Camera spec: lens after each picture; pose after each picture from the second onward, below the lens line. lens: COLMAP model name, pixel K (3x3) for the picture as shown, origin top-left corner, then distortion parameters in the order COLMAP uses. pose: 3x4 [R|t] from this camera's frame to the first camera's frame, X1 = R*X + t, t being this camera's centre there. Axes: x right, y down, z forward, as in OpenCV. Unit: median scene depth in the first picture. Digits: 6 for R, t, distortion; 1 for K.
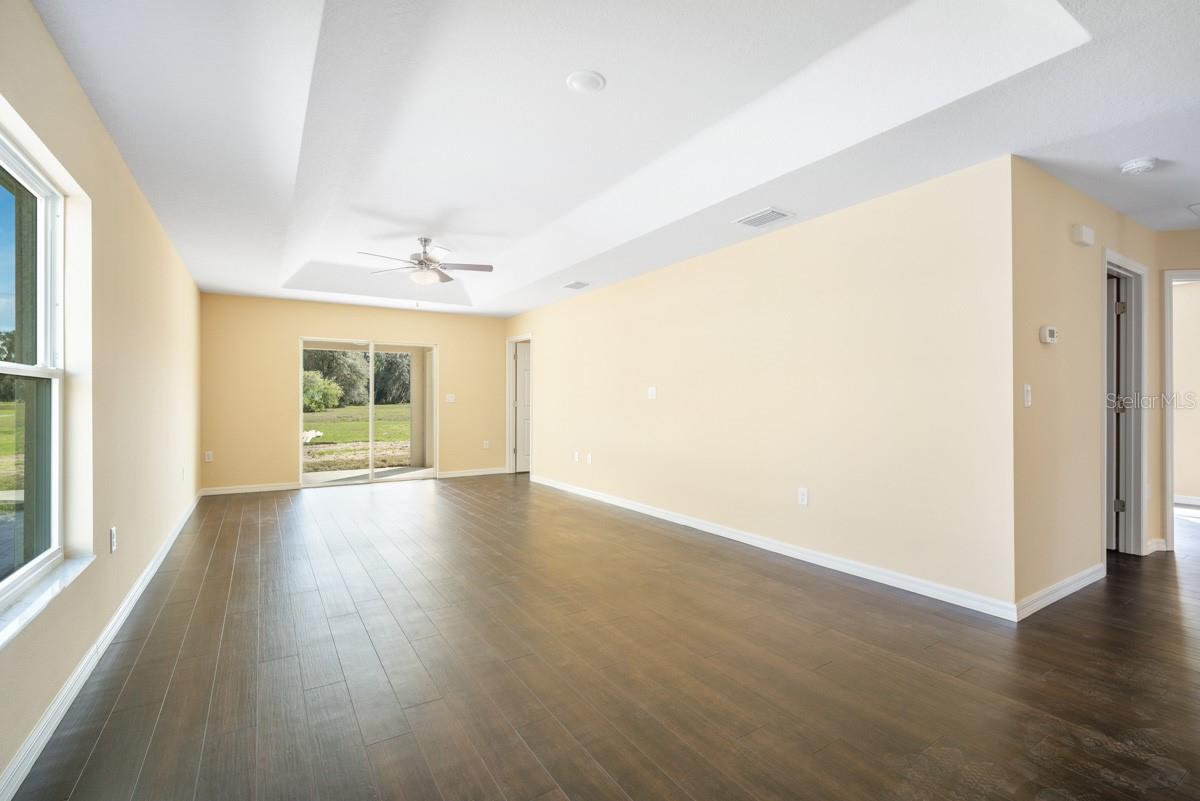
lens RADIAL K [[536.5, 0, 600.0], [0, 536.5, 400.5], [0, 0, 1]] dist [-0.000395, -0.000019]
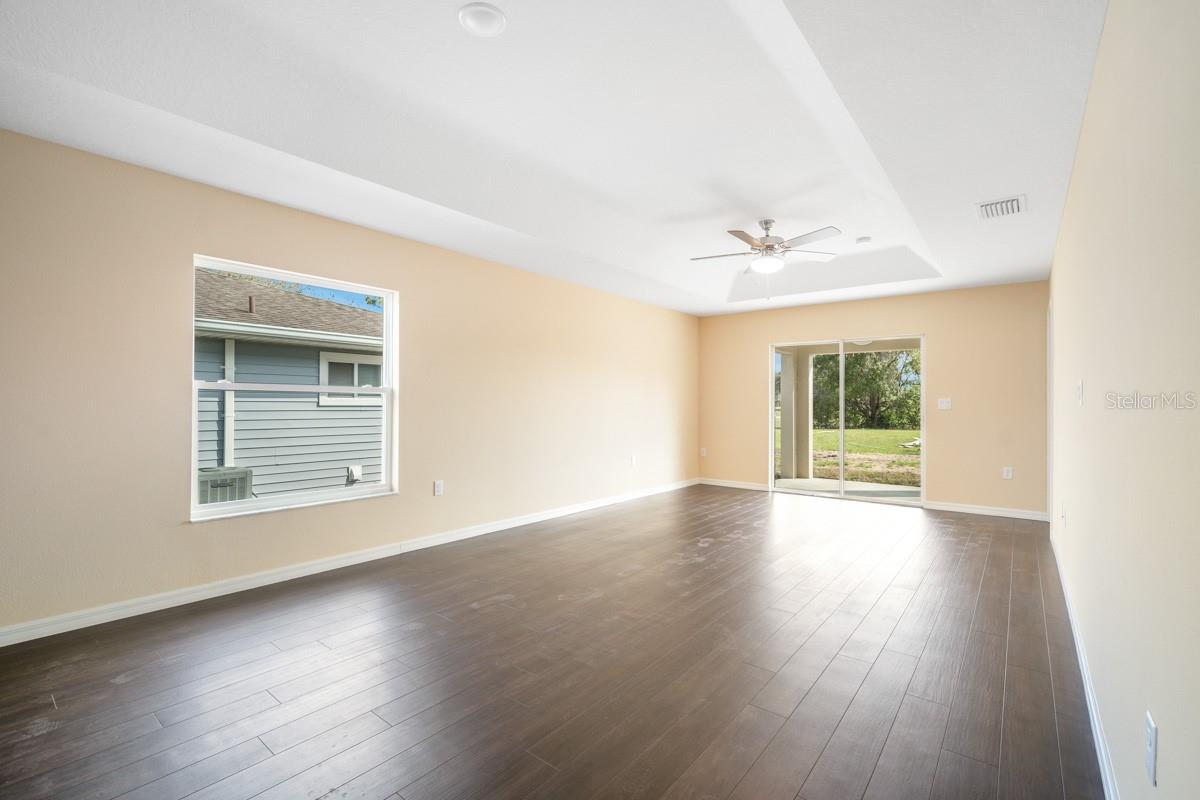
lens RADIAL K [[549.3, 0, 600.0], [0, 549.3, 400.0], [0, 0, 1]] dist [0.000406, 0.000024]
pose [[0.342789, 0.003641, -0.939406, 0.292494], [-0.004659, 0.999987, 0.002176, -0.010919], [0.939401, 0.003631, 0.342801, 0.321227]]
